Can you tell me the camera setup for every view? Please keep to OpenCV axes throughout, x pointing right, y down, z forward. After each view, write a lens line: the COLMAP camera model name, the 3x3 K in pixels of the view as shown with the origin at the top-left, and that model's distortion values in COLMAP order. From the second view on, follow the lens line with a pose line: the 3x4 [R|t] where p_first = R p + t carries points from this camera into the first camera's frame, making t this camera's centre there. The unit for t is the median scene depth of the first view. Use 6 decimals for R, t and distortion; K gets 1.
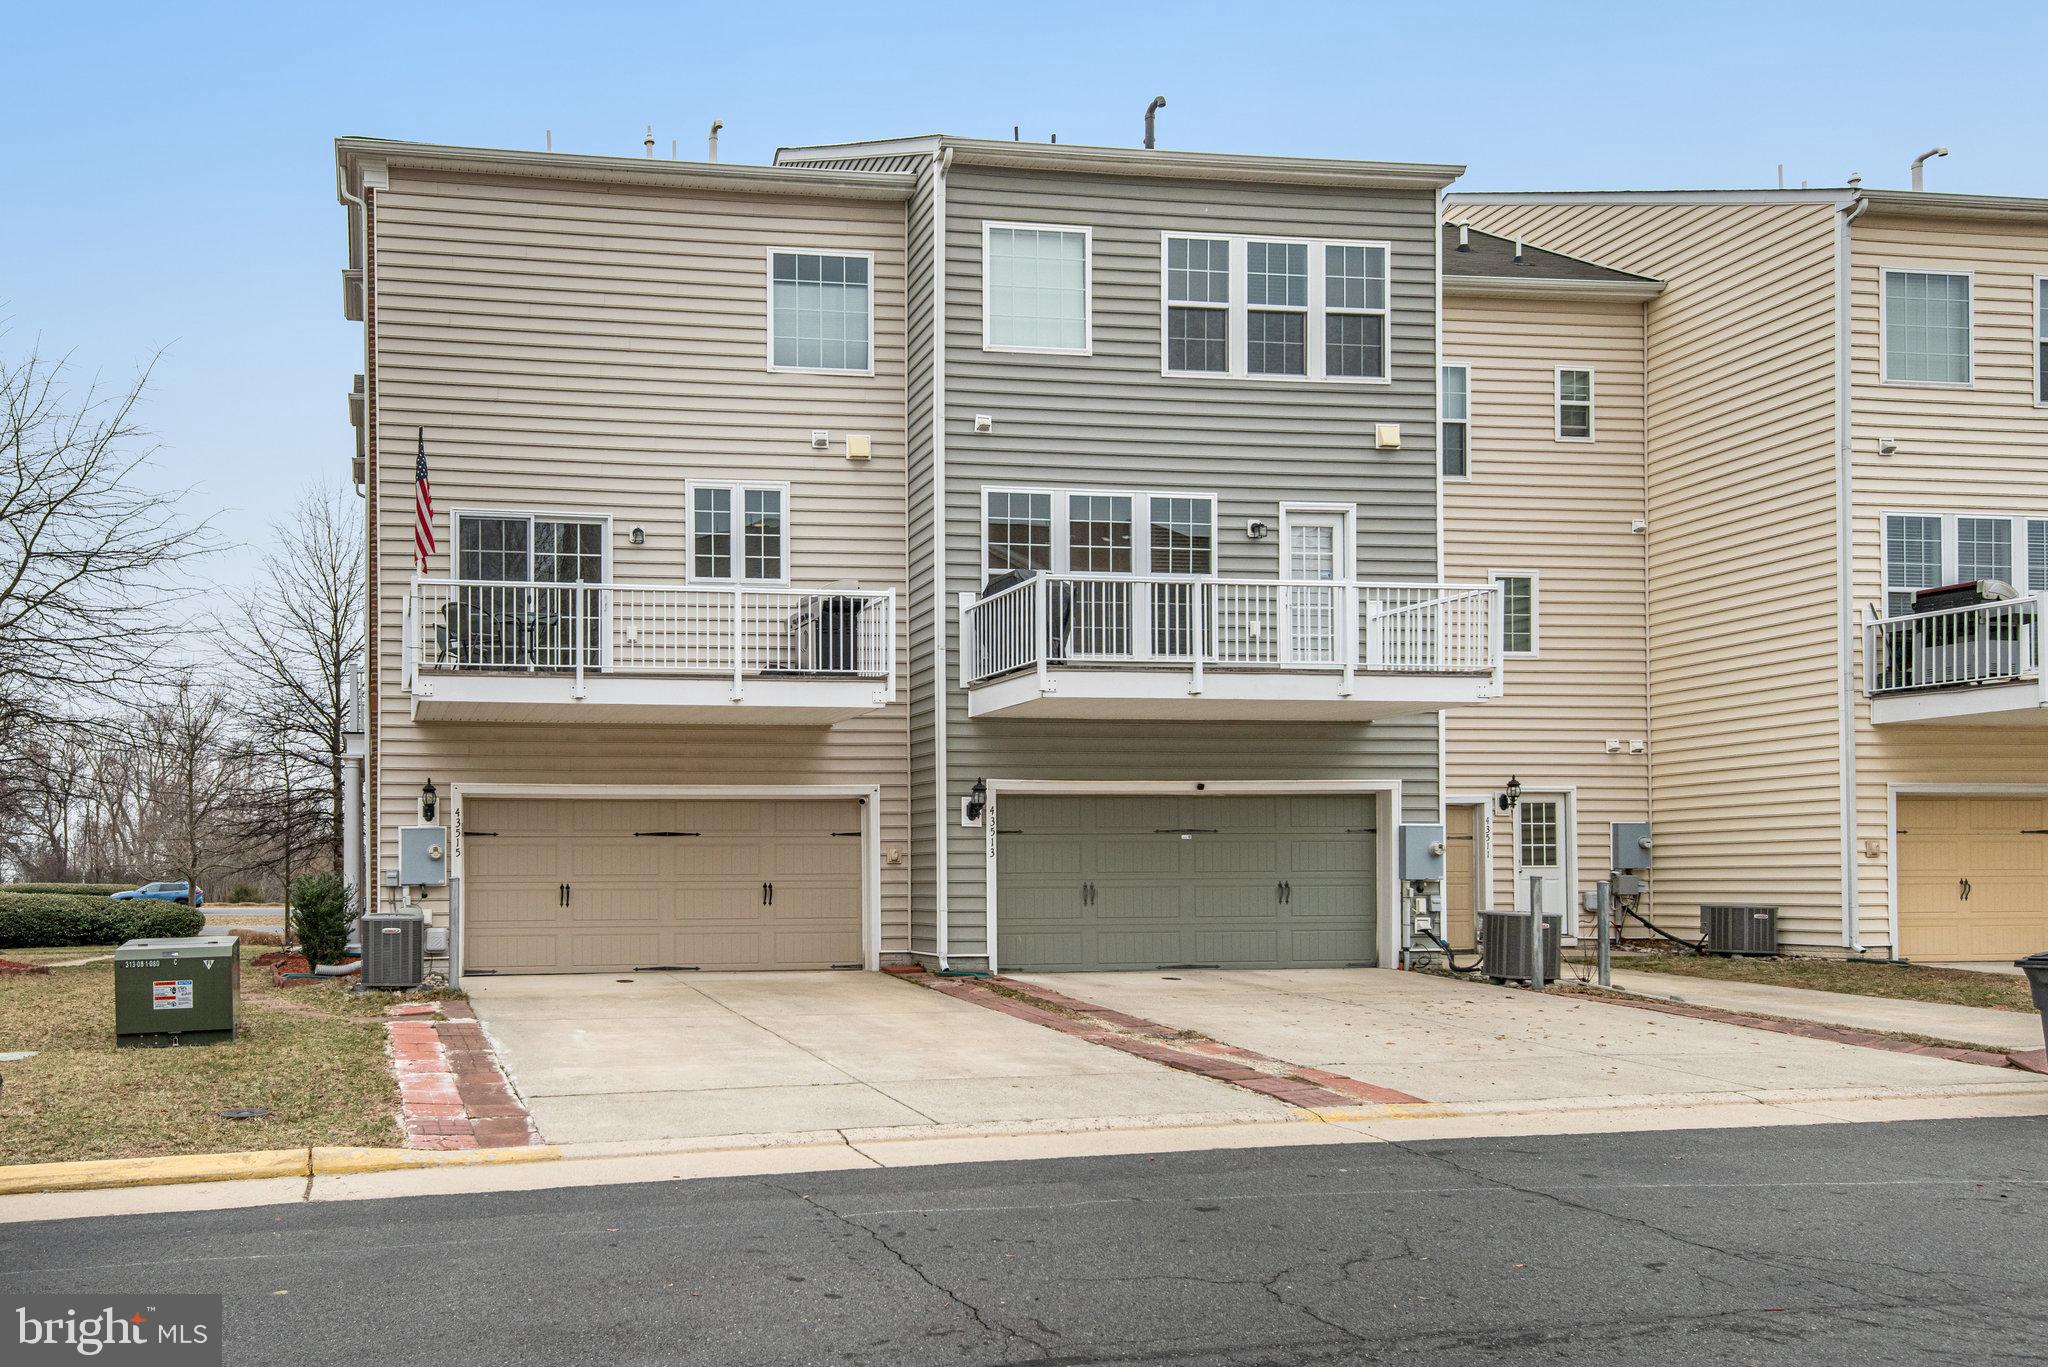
lens RADIAL K [[2356.3, 0, 1024.0], [0, 2356.3, 683.5], [0, 0, 1]] dist [0.088139, 0.024221]
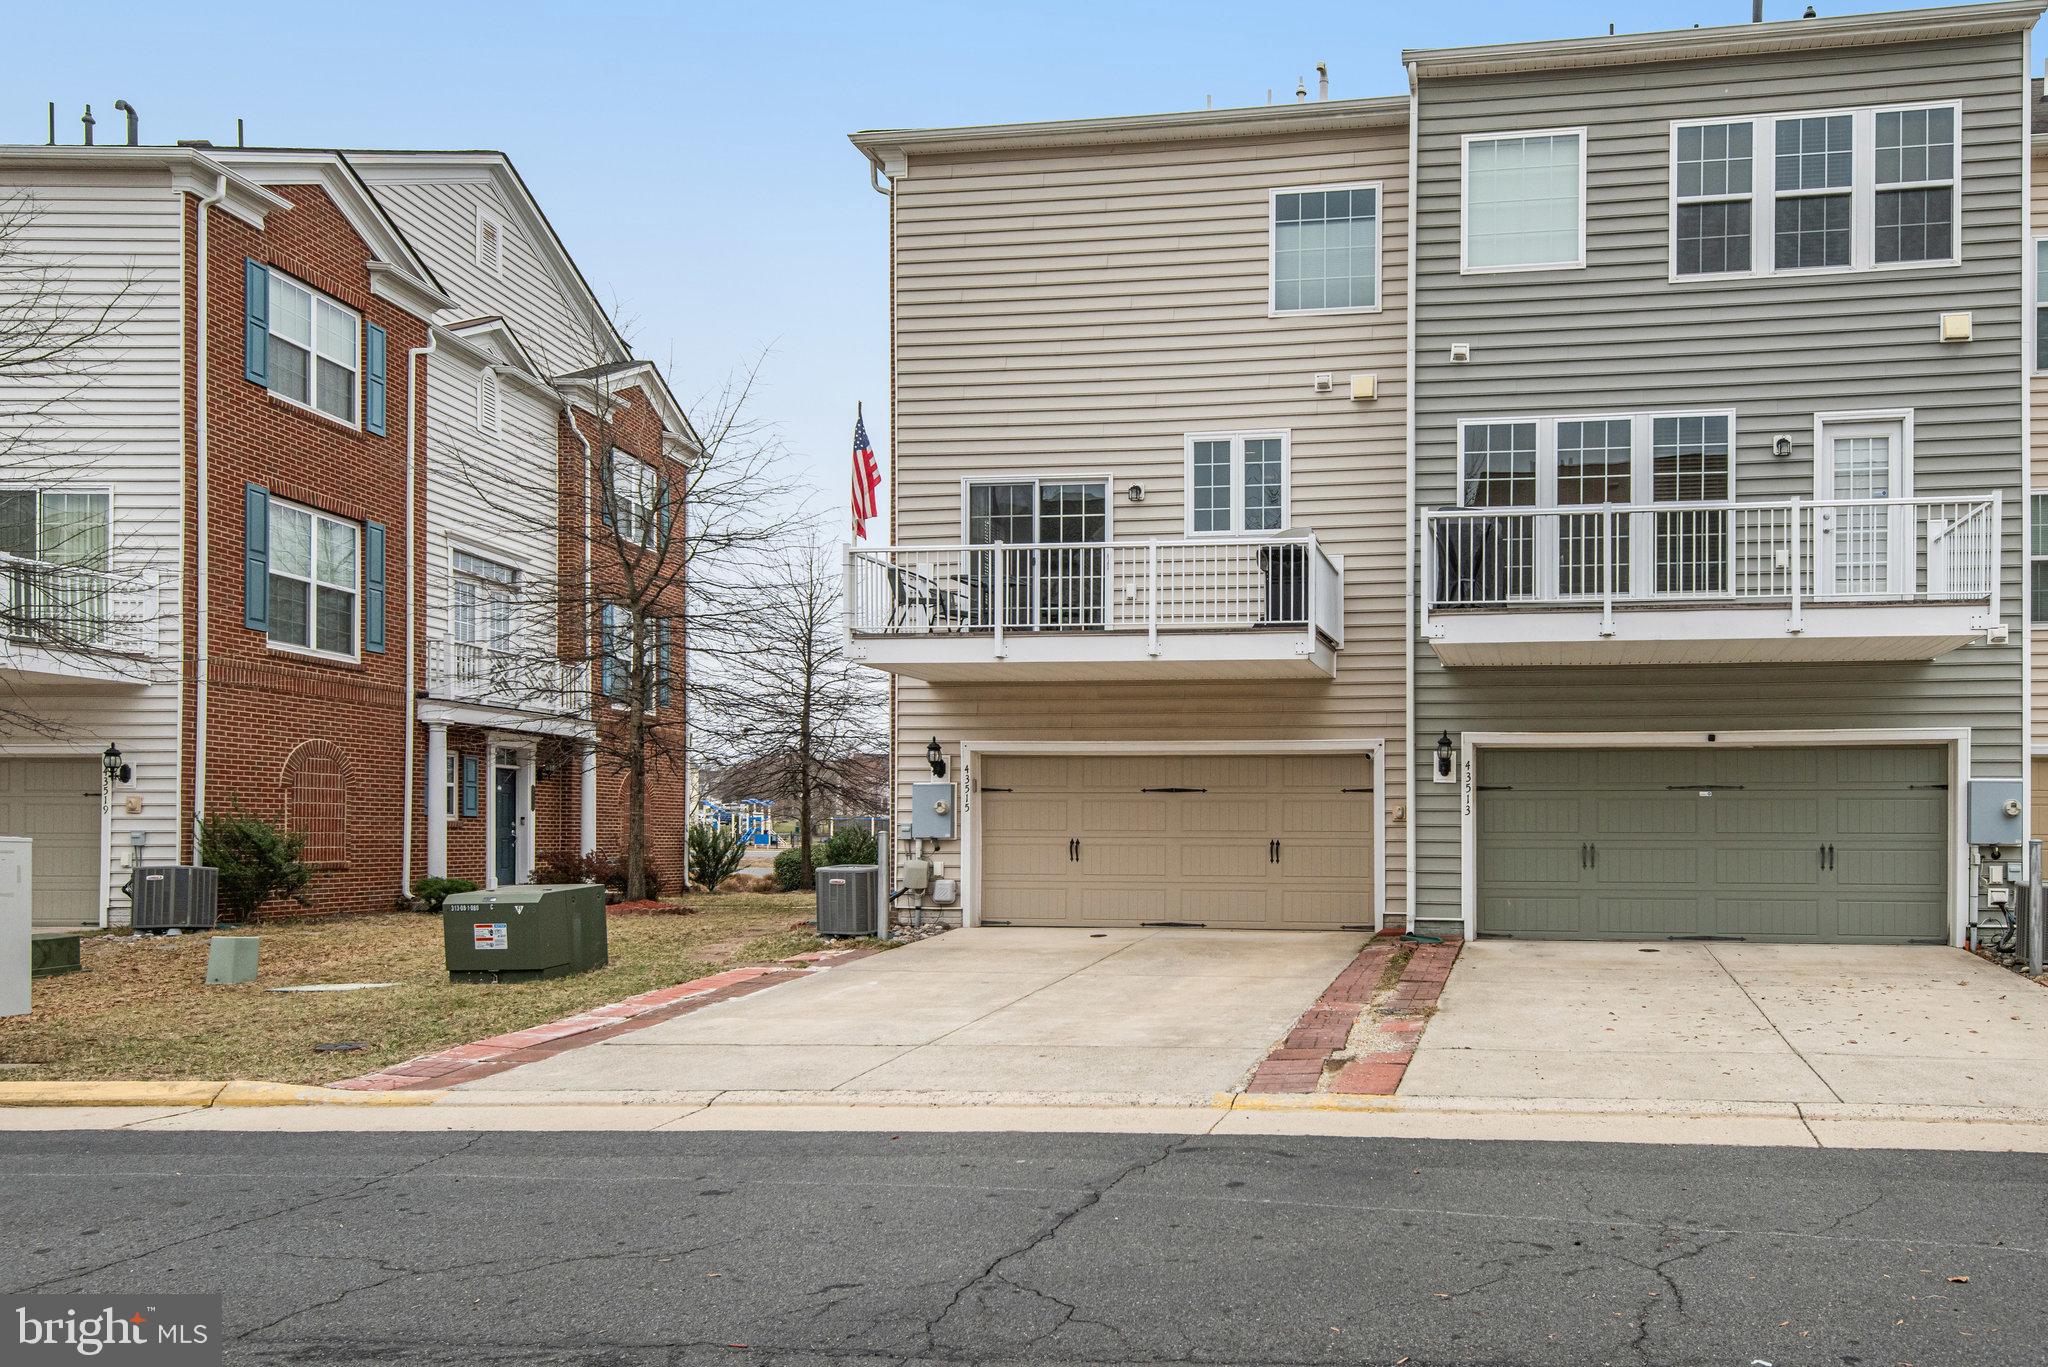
lens RADIAL K [[2349.1, 0, 1026.7], [0, 2349.1, 665.3], [0, 0, 1]] dist [0.121174, -0.193687]
pose [[0.906369, -0.023648, -0.421824, 0.215914], [0.028544, 0.999579, 0.005294, 0.003979], [0.421521, -0.016838, 0.906662, 0.073801]]
